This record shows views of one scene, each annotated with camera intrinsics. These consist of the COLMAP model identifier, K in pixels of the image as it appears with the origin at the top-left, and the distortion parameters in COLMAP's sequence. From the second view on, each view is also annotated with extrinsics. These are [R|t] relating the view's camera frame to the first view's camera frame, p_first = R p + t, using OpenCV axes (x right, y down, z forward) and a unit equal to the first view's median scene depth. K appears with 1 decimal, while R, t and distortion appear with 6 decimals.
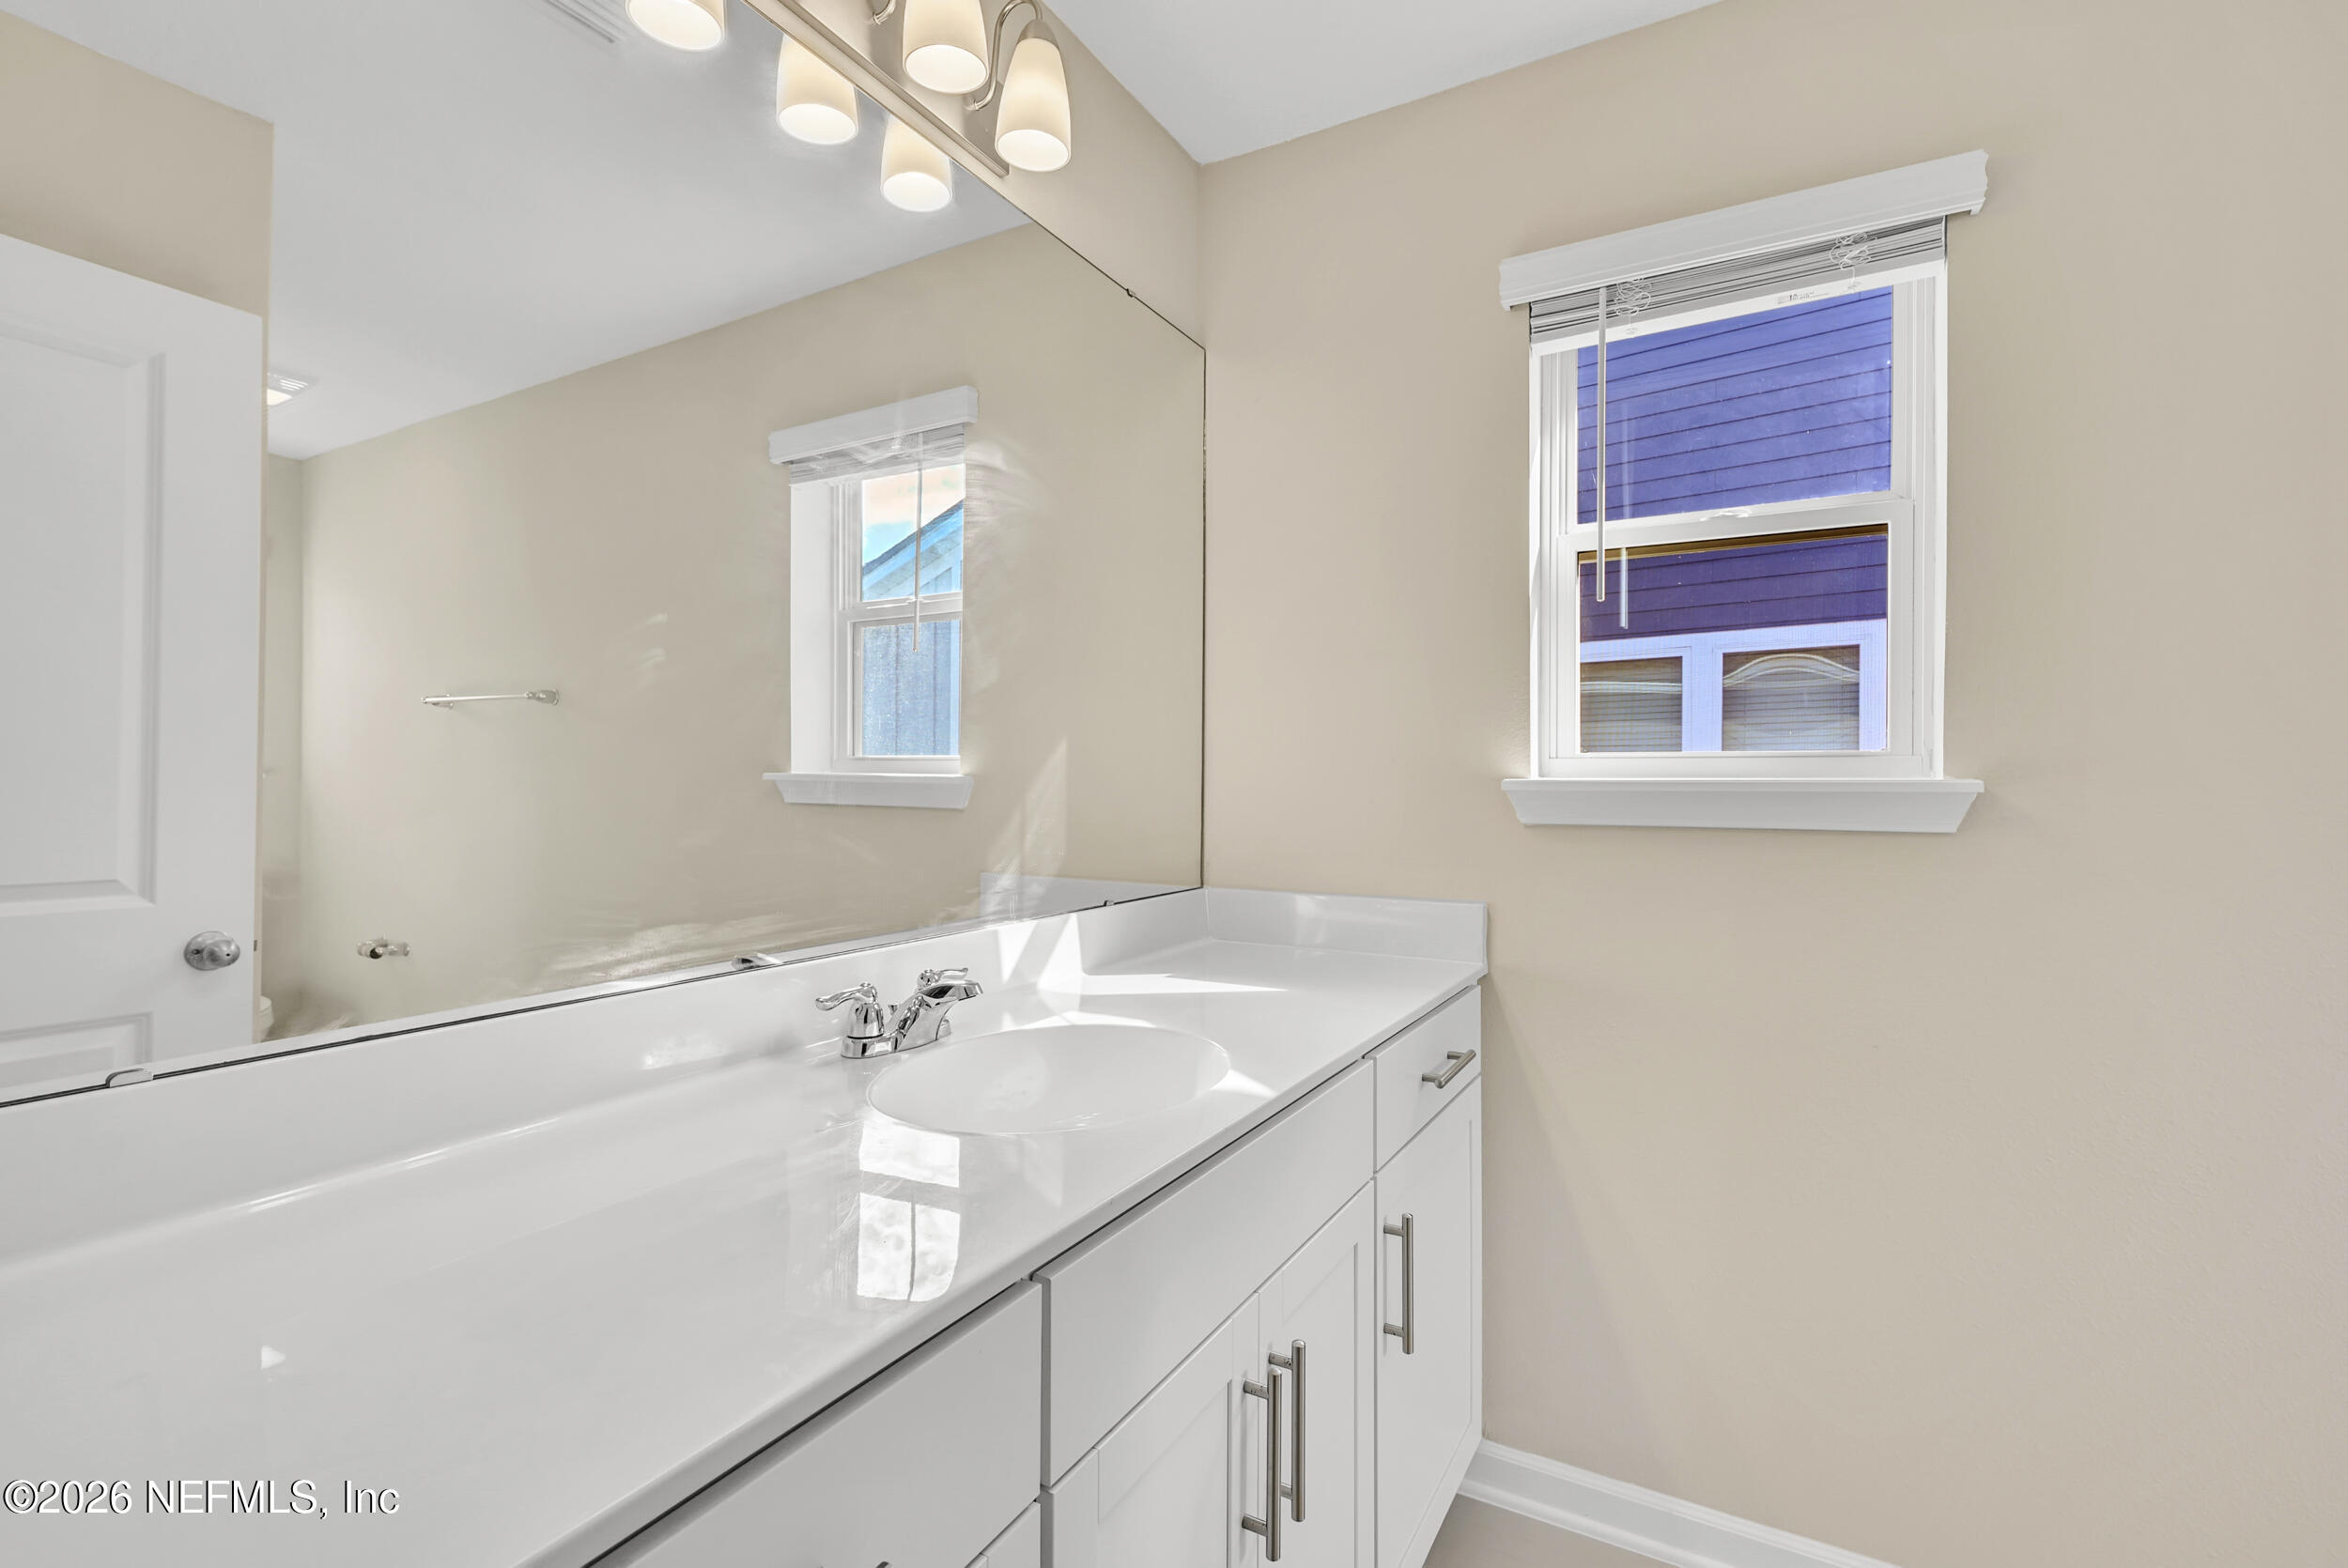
lens RADIAL K [[1073.9, 0, 1176.7], [0, 1073.9, 763.5], [0, 0, 1]] dist [0.000659, 0.000087]
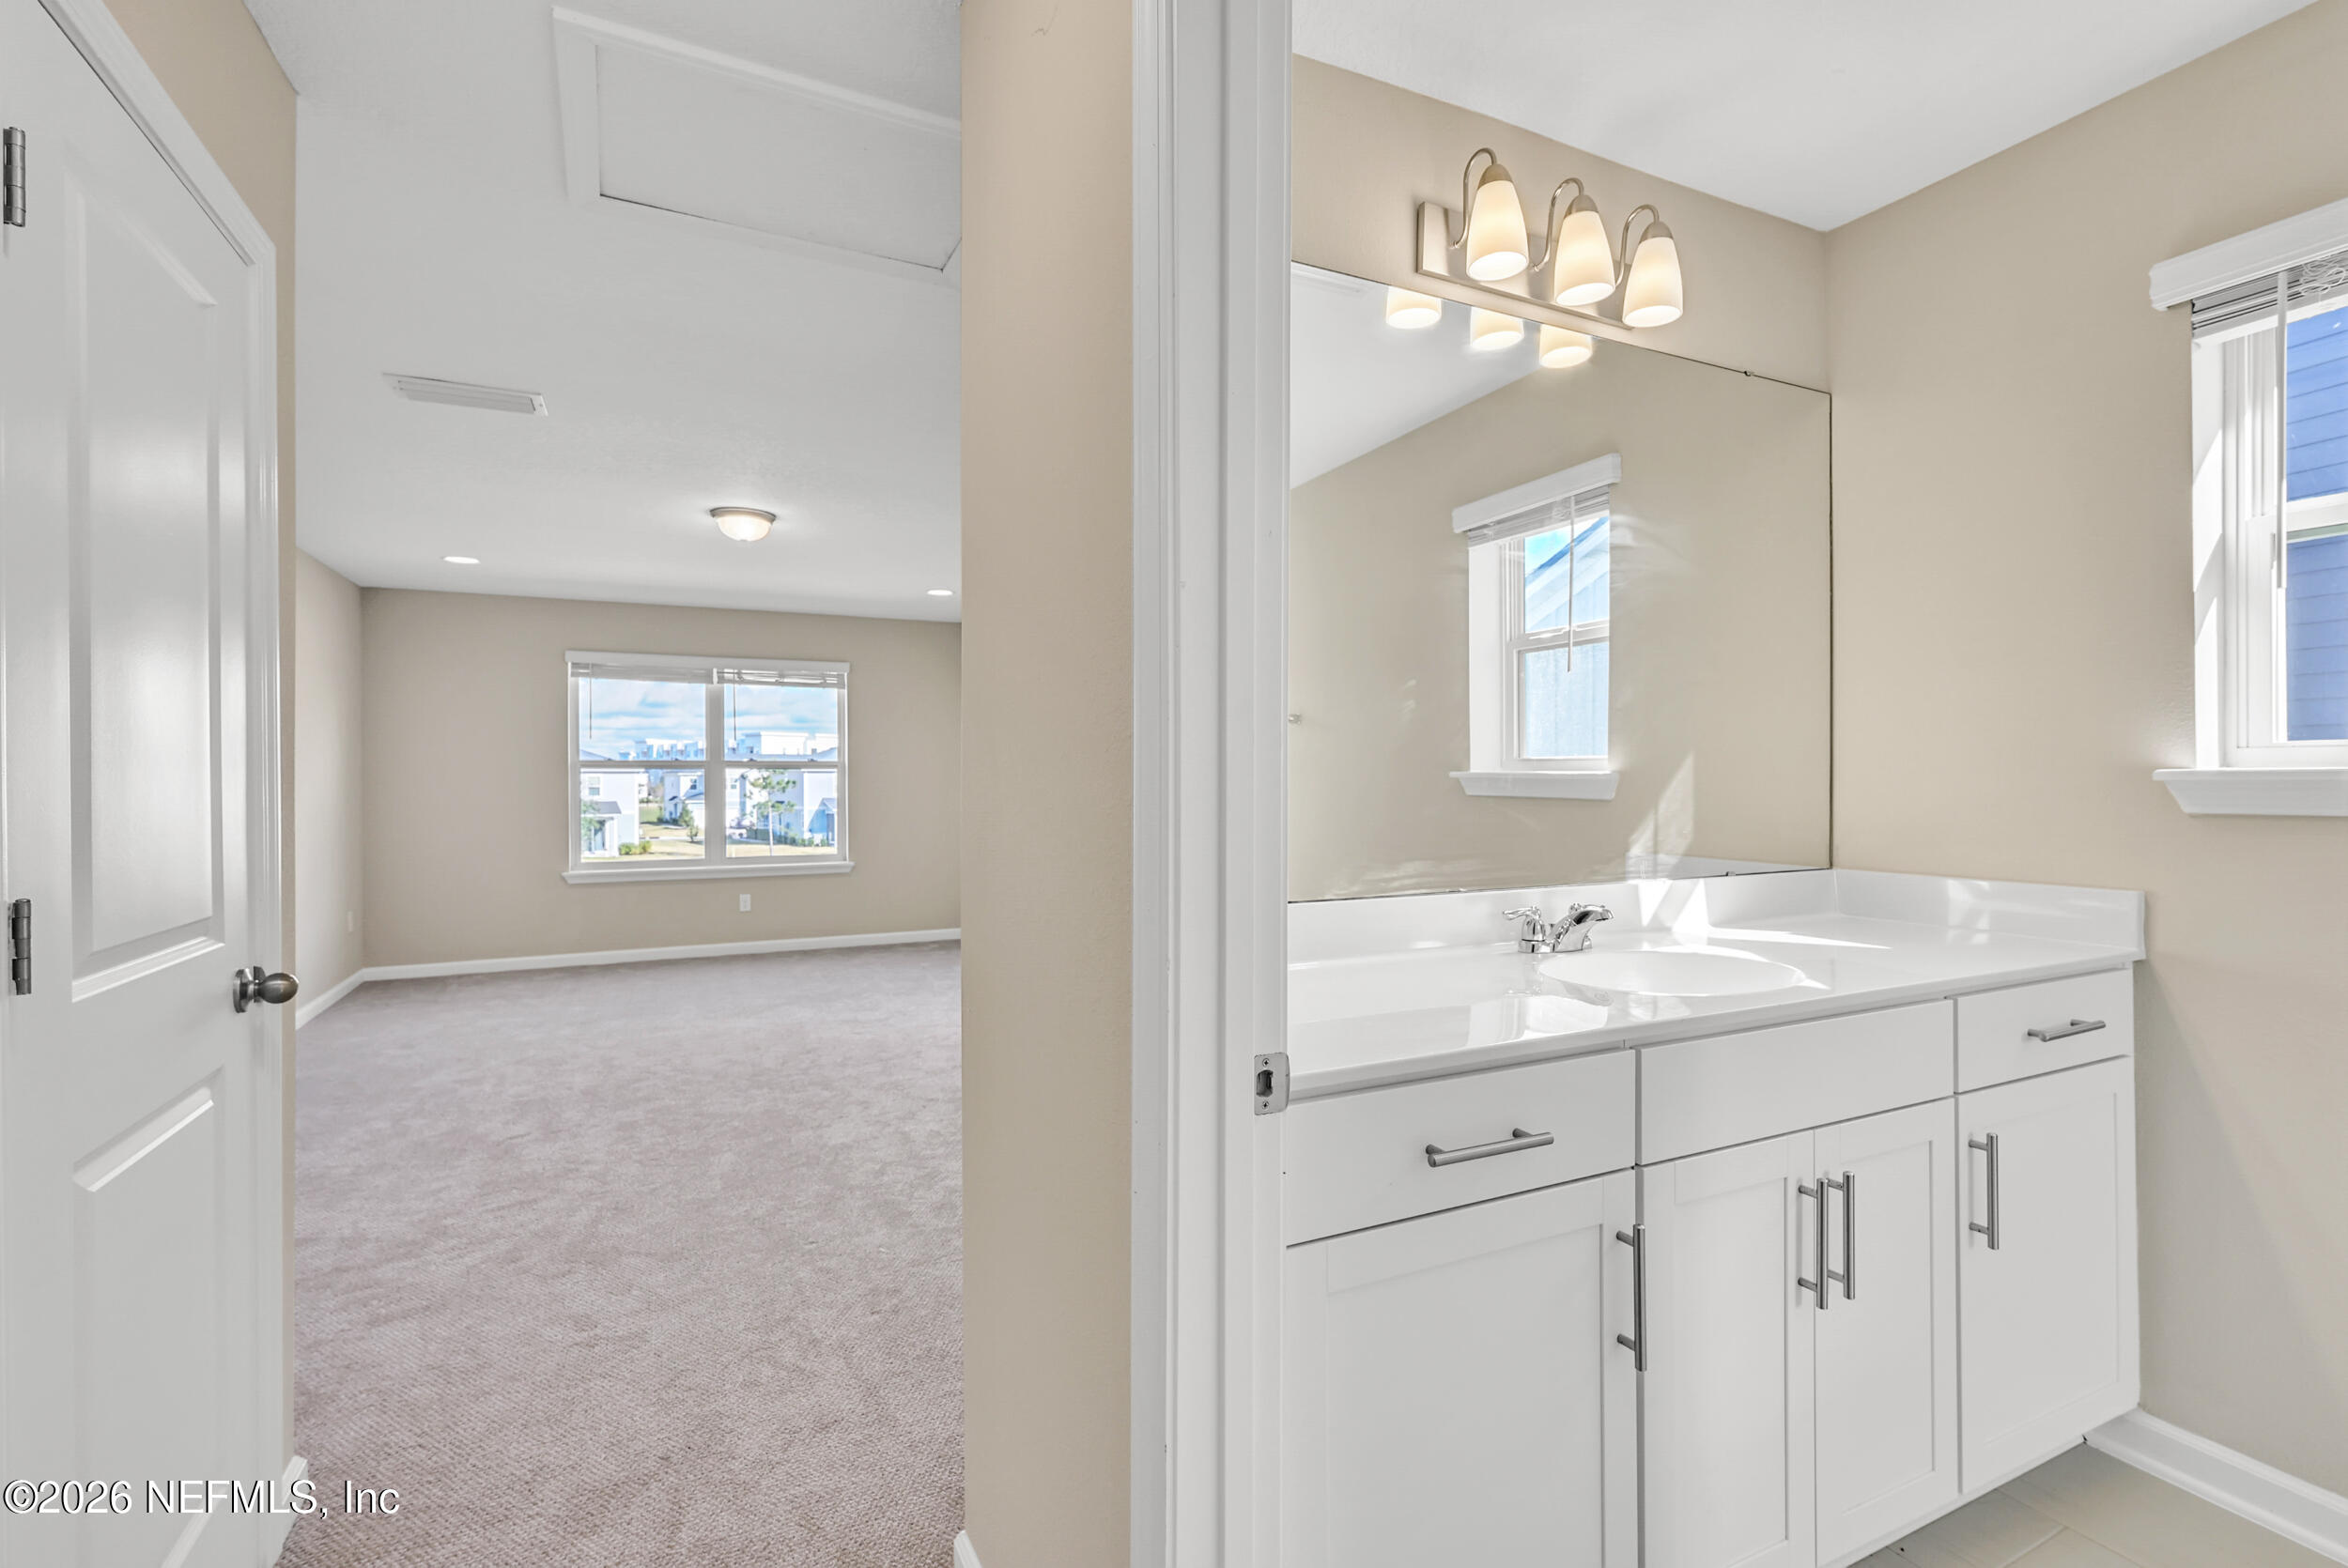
lens RADIAL K [[1076.9, 0, 1168.8], [0, 1076.9, 800.7], [0, 0, 1]] dist [-0.002932, -0.001078]
pose [[0.824706, 0.003580, -0.565551, 0.109708], [0.016400, 0.999408, 0.030242, -0.002264], [0.565324, -0.034216, 0.824159, -0.406894]]
